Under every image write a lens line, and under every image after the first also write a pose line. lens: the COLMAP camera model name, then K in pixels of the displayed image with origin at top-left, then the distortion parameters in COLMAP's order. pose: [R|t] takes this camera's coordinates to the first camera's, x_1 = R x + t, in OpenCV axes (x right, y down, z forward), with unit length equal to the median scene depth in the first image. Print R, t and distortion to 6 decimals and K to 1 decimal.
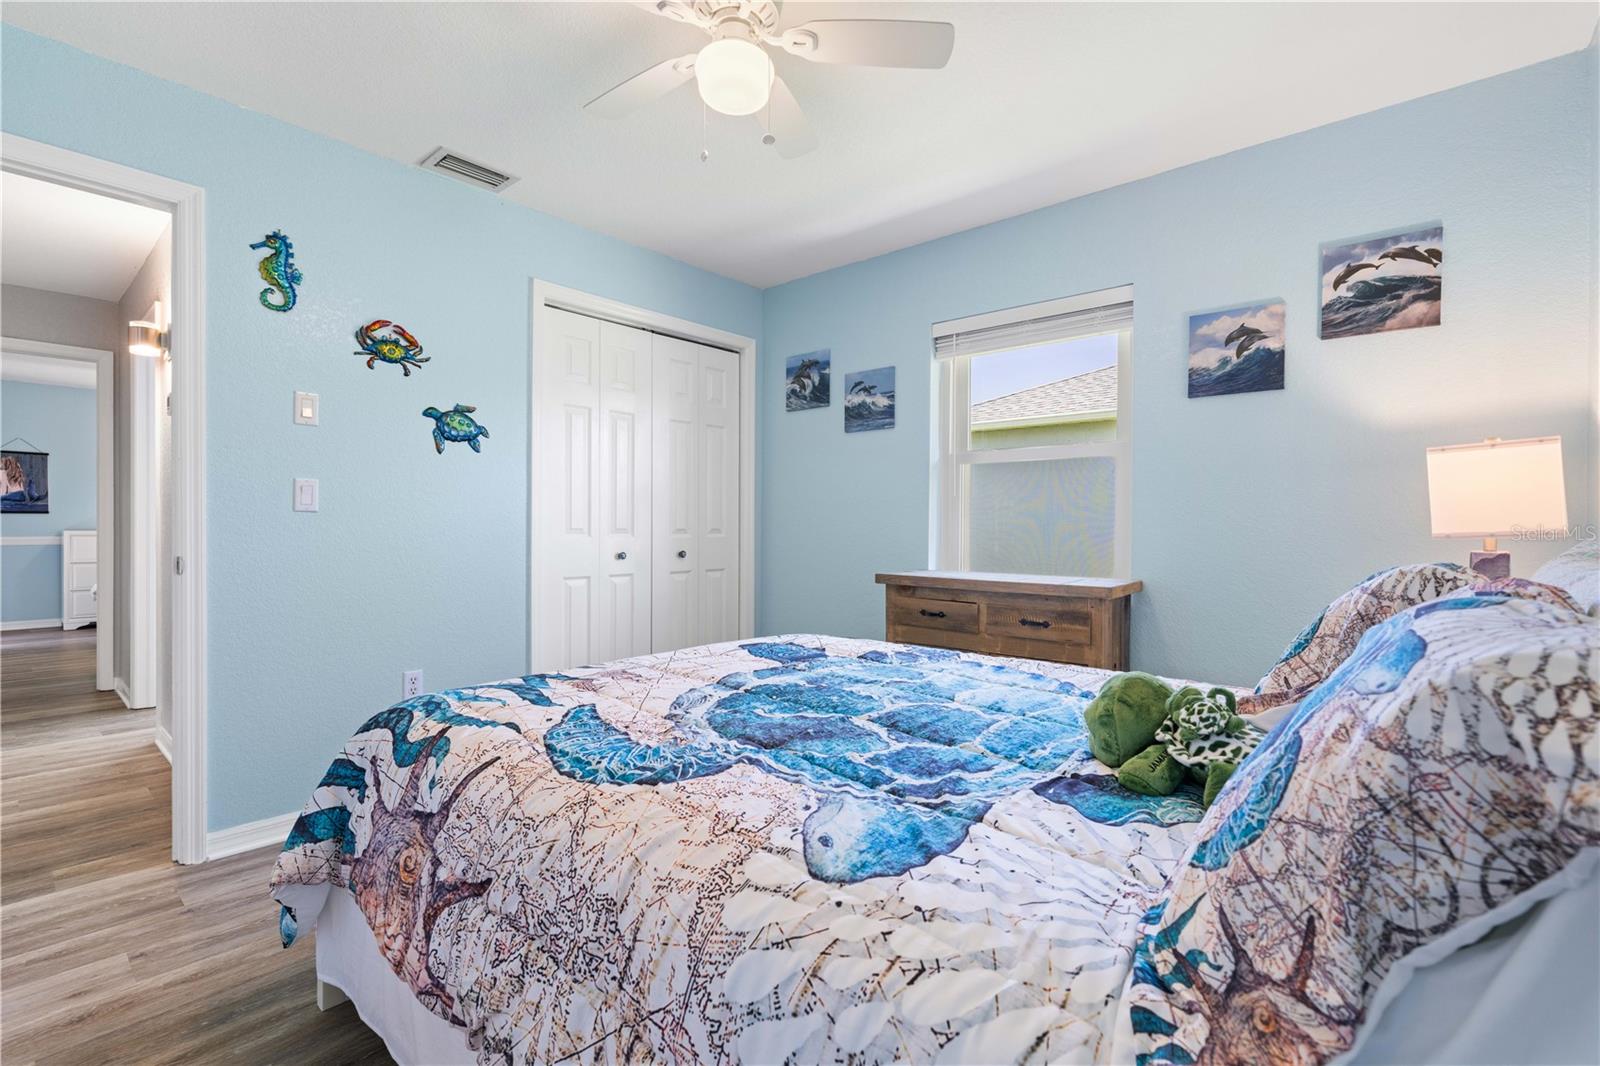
lens RADIAL K [[723.1, 0, 791.6], [0, 723.1, 531.6], [0, 0, 1]] dist [-0.011344, 0.002810]
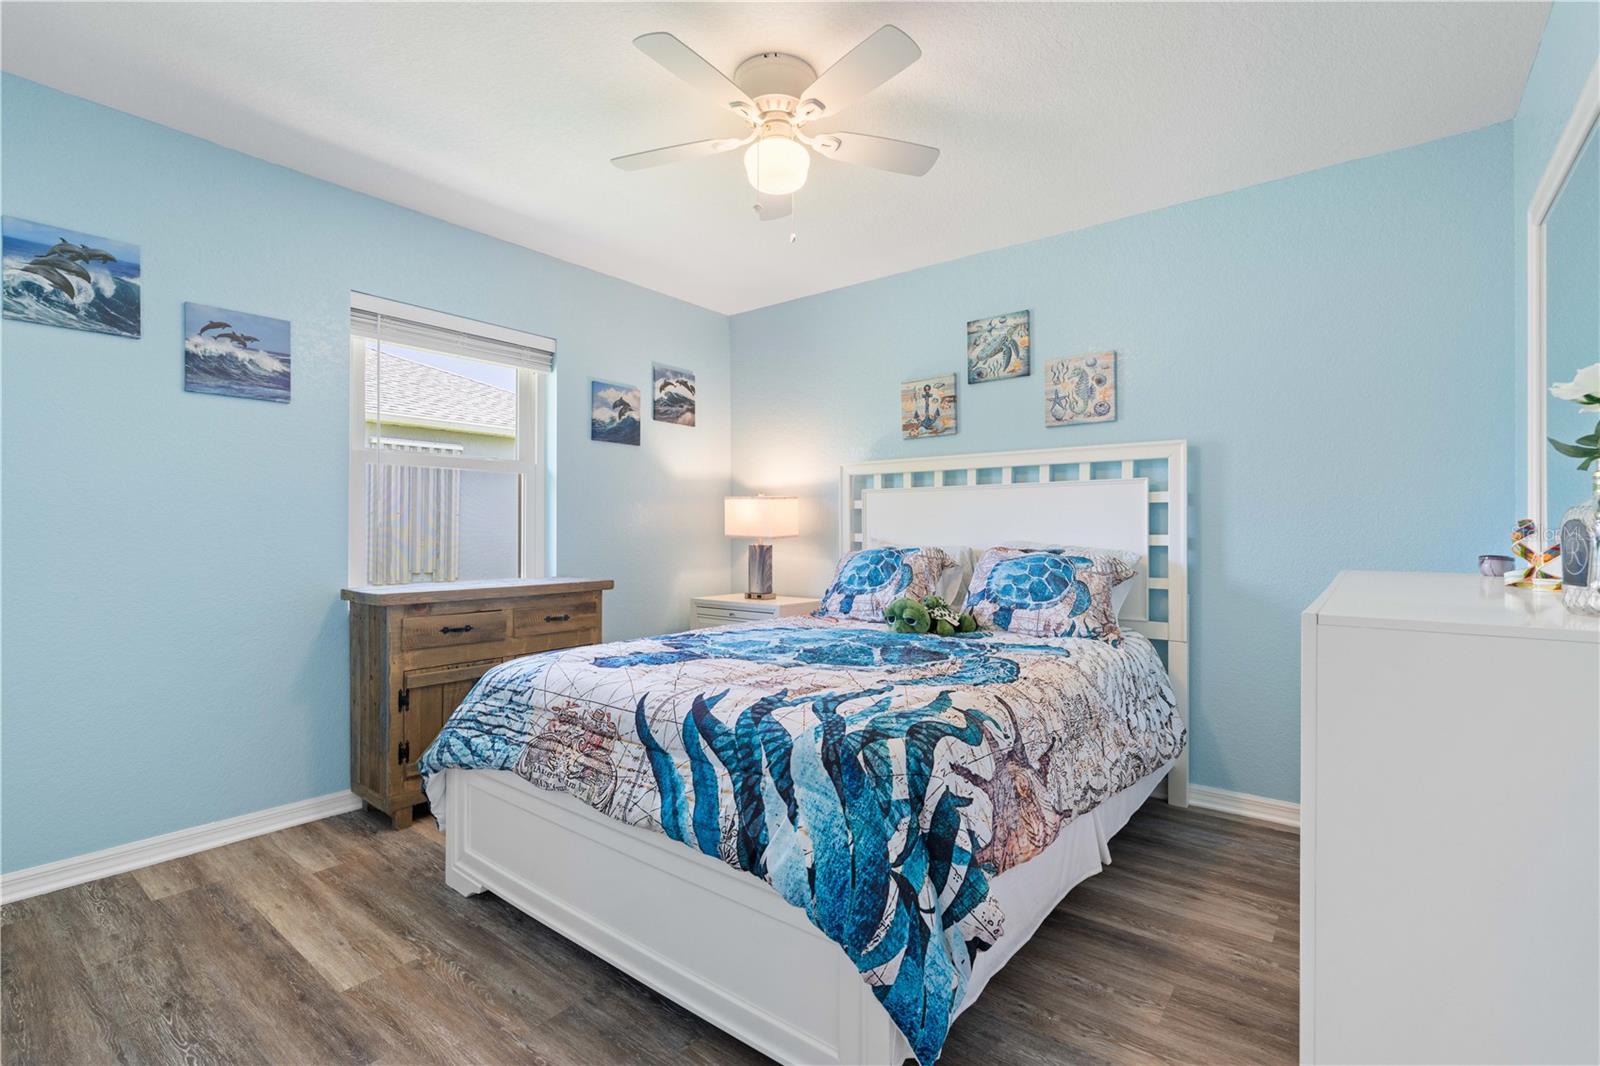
lens RADIAL K [[723.1, 0, 791.8], [0, 723.1, 531.1], [0, 0, 1]] dist [-0.011344, 0.002810]
pose [[-0.055908, -0.001538, 0.998435, -0.811592], [0.010489, 0.999943, 0.002127, -0.010444], [-0.998381, 0.010592, -0.055889, 0.673636]]
